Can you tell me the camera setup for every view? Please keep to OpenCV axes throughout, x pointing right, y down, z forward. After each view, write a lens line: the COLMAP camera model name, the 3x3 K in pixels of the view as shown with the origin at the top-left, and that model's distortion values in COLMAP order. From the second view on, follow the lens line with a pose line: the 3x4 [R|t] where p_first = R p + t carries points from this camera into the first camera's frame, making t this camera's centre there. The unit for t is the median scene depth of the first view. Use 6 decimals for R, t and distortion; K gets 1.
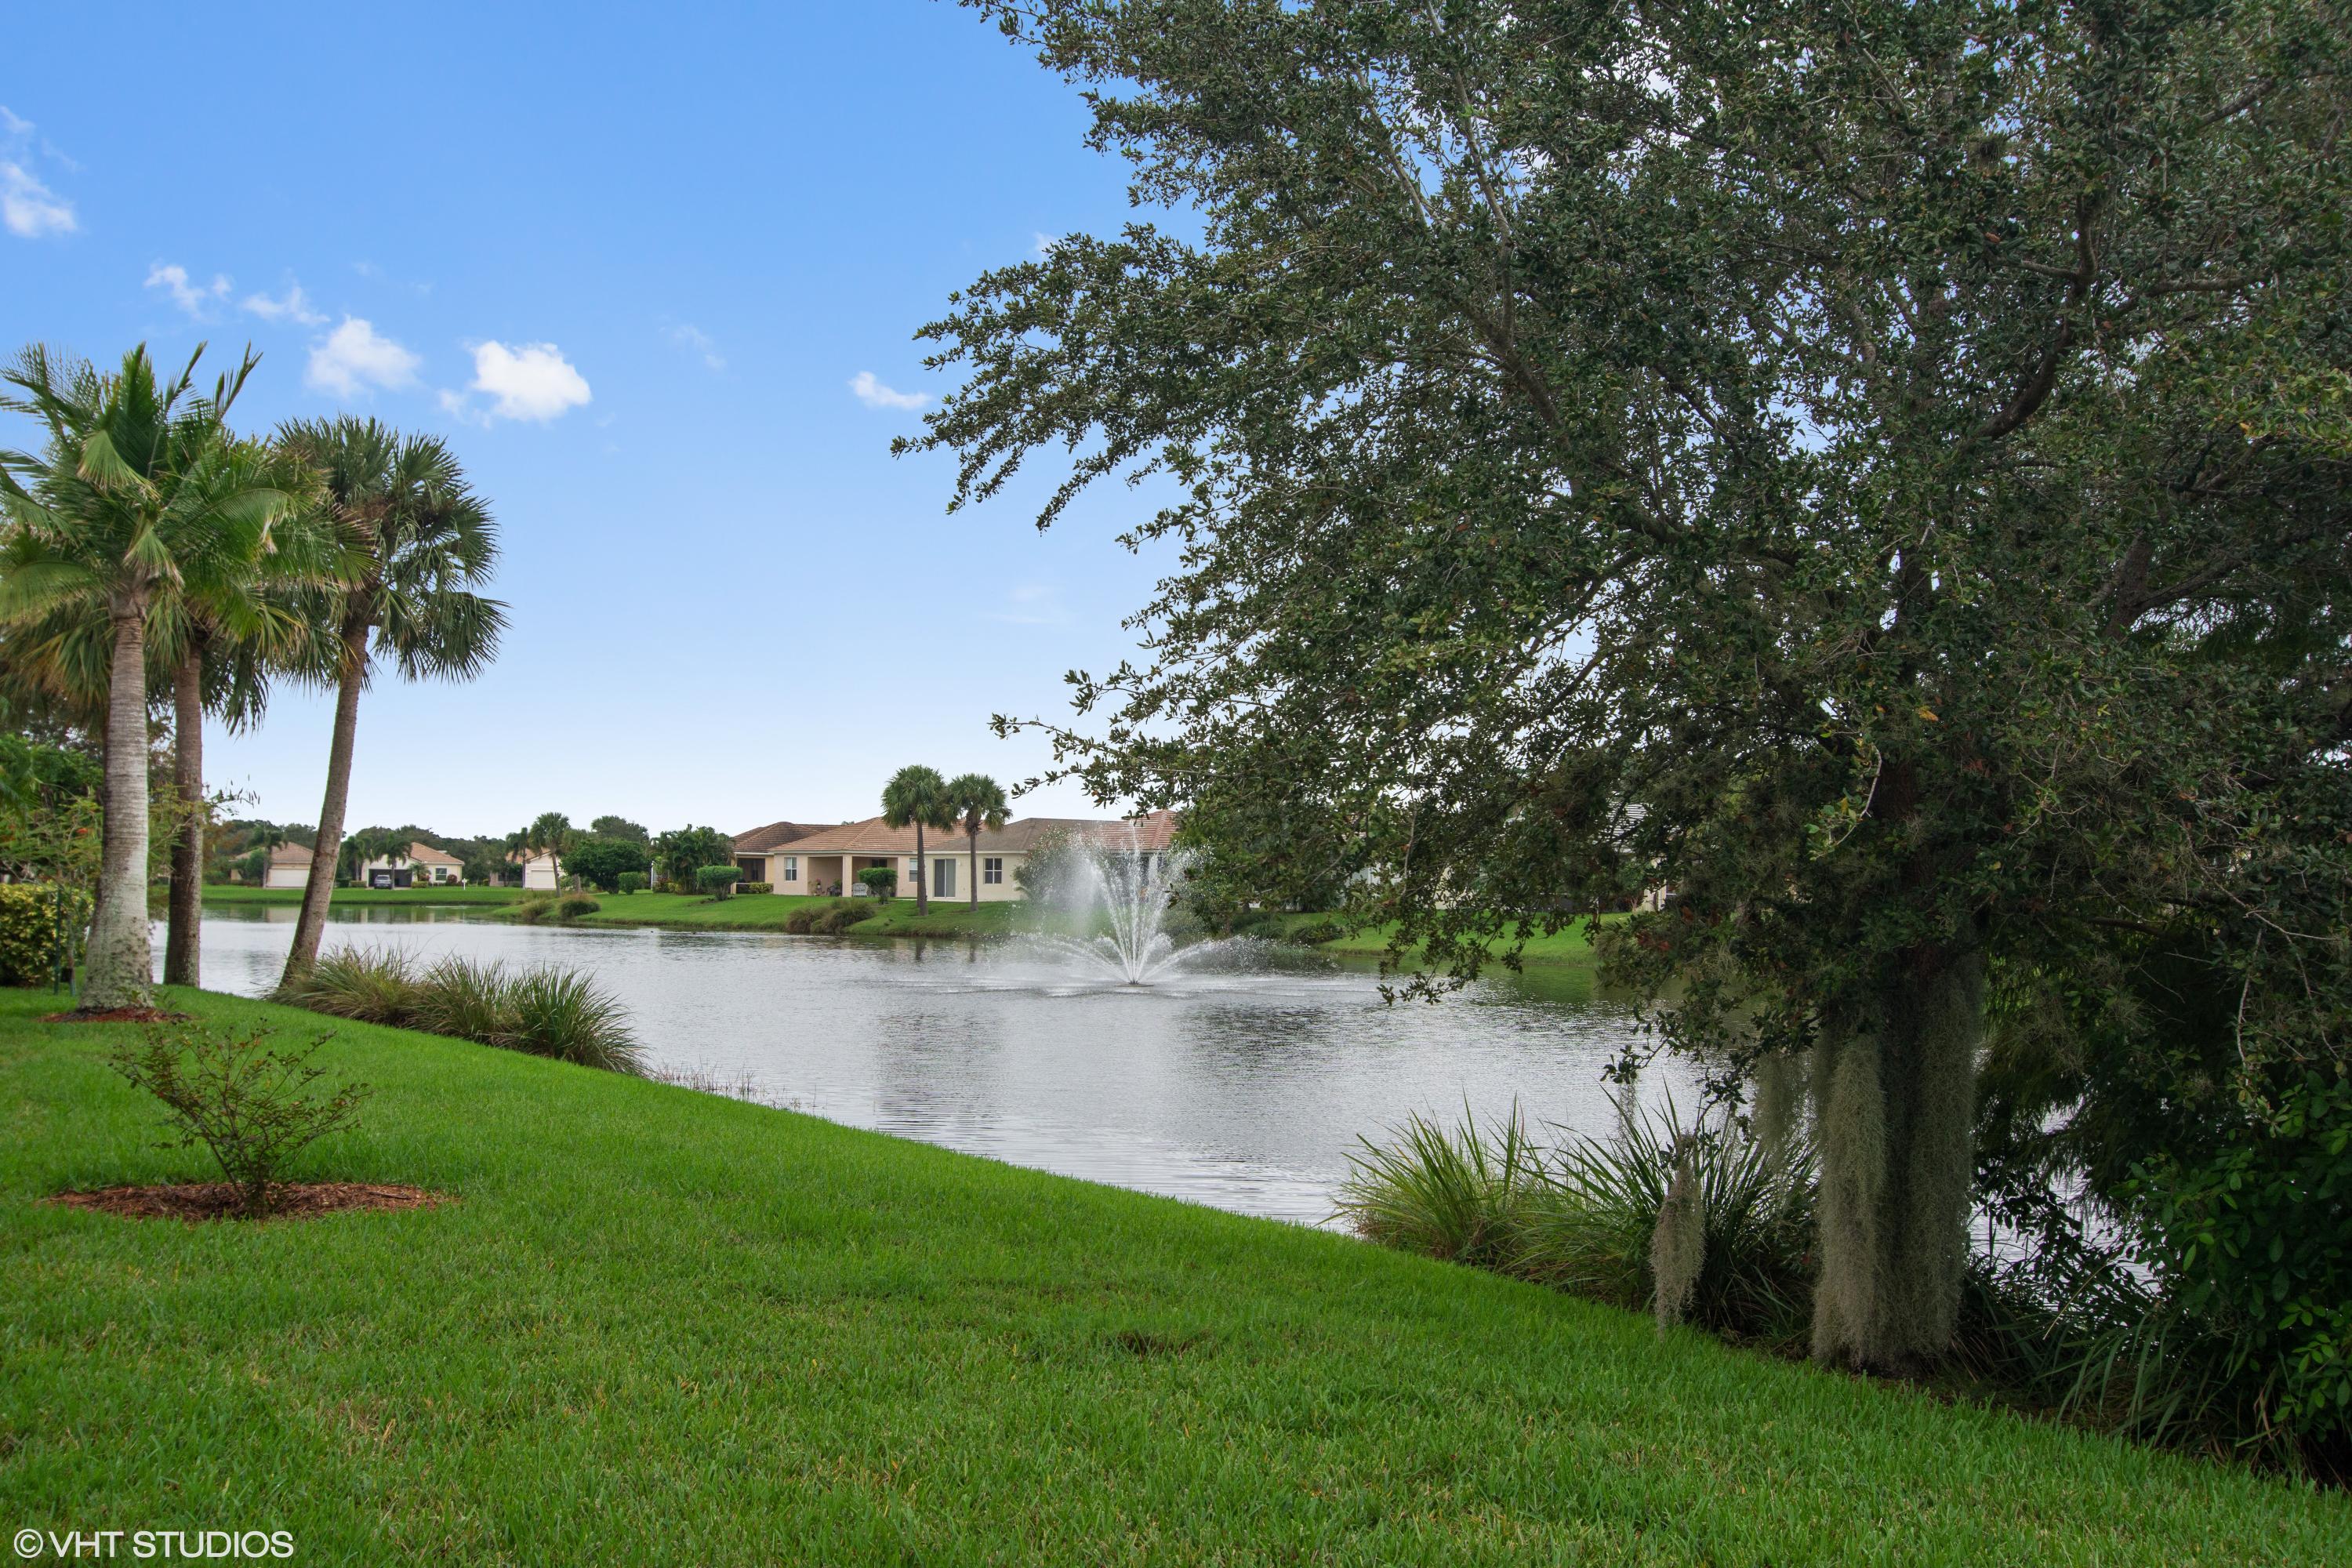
lens RADIAL K [[2286.5, 0, 1182.6], [0, 2286.5, 778.6], [0, 0, 1]] dist [-0.022524, 0.000000]
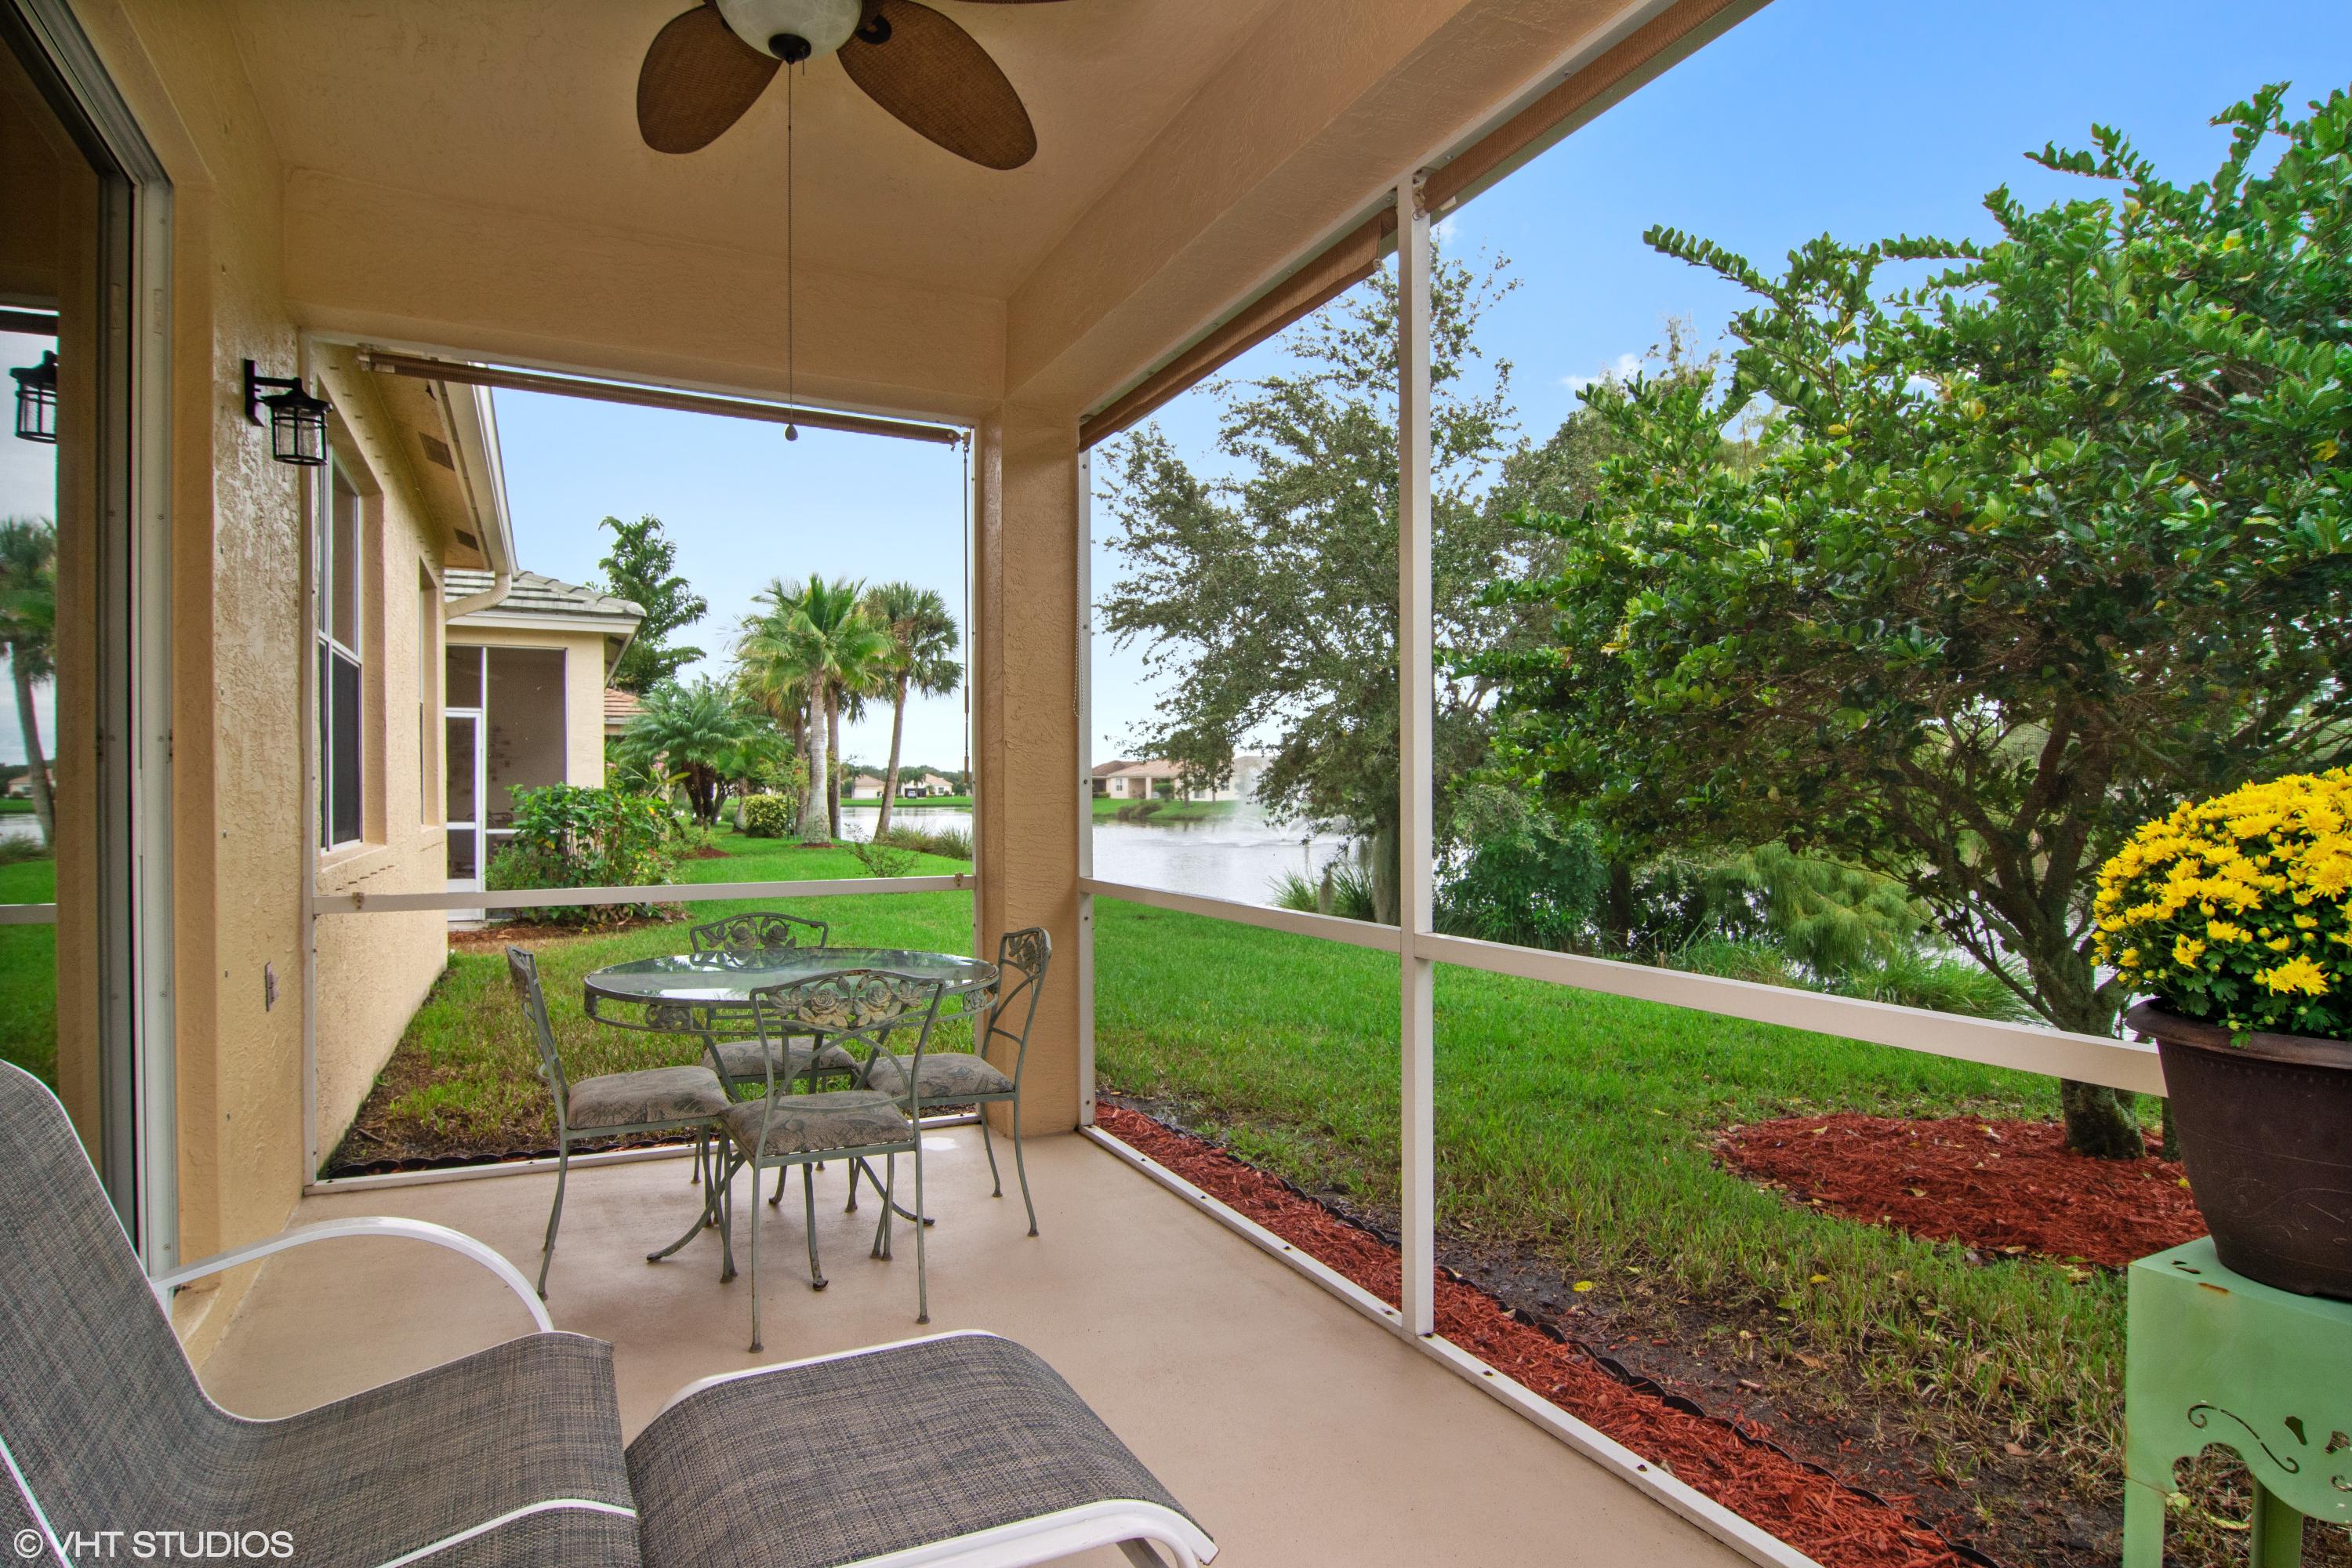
lens RADIAL K [[1282.0, 0, 1151.8], [0, 1282.0, 815.1], [0, 0, 1]] dist [-0.010357, -0.007142]
pose [[0.988429, -0.009226, -0.151405, 0.062077], [0.018885, 0.997867, 0.062486, -0.006133], [0.150506, -0.064622, 0.986495, -0.191867]]
